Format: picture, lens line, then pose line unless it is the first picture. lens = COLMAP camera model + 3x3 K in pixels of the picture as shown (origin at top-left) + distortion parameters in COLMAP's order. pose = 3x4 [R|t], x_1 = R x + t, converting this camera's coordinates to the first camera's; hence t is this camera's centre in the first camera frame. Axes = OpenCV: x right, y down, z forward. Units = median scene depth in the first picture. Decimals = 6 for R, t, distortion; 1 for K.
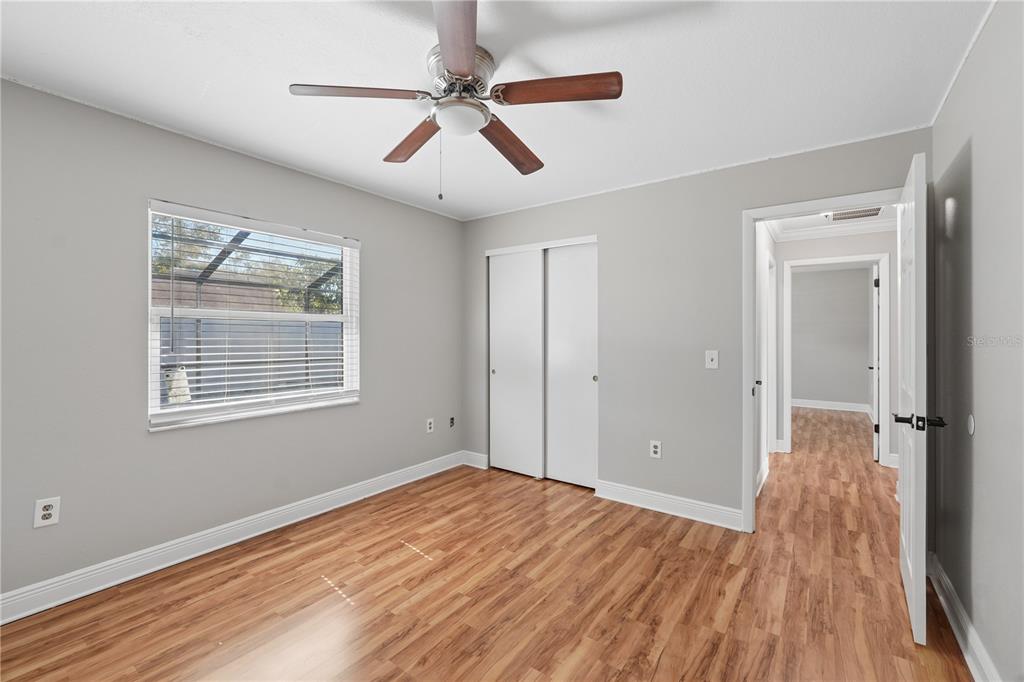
lens RADIAL K [[434.1, 0, 503.5], [0, 434.1, 335.0], [0, 0, 1]] dist [-0.013999, 0.004855]
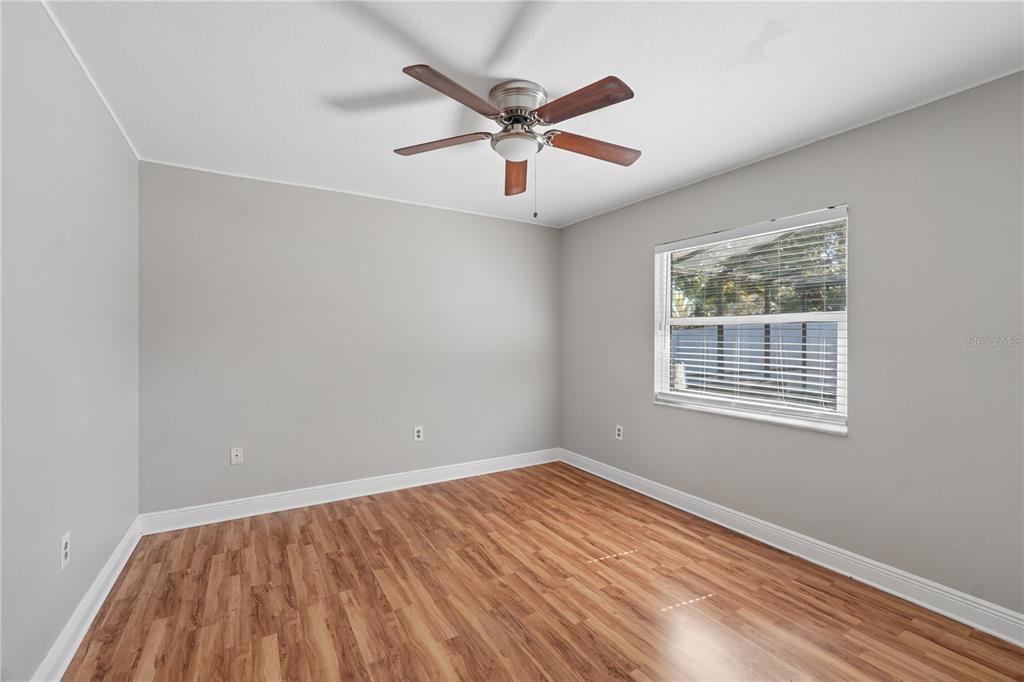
lens RADIAL K [[434.1, 0, 513.5], [0, 434.1, 332.6], [0, 0, 1]] dist [-0.013999, 0.004855]
pose [[-0.370027, -0.015198, -0.928897, 0.704604], [-0.009133, 0.999877, -0.012721, 0.003703], [0.928976, 0.003776, -0.370120, 1.030559]]
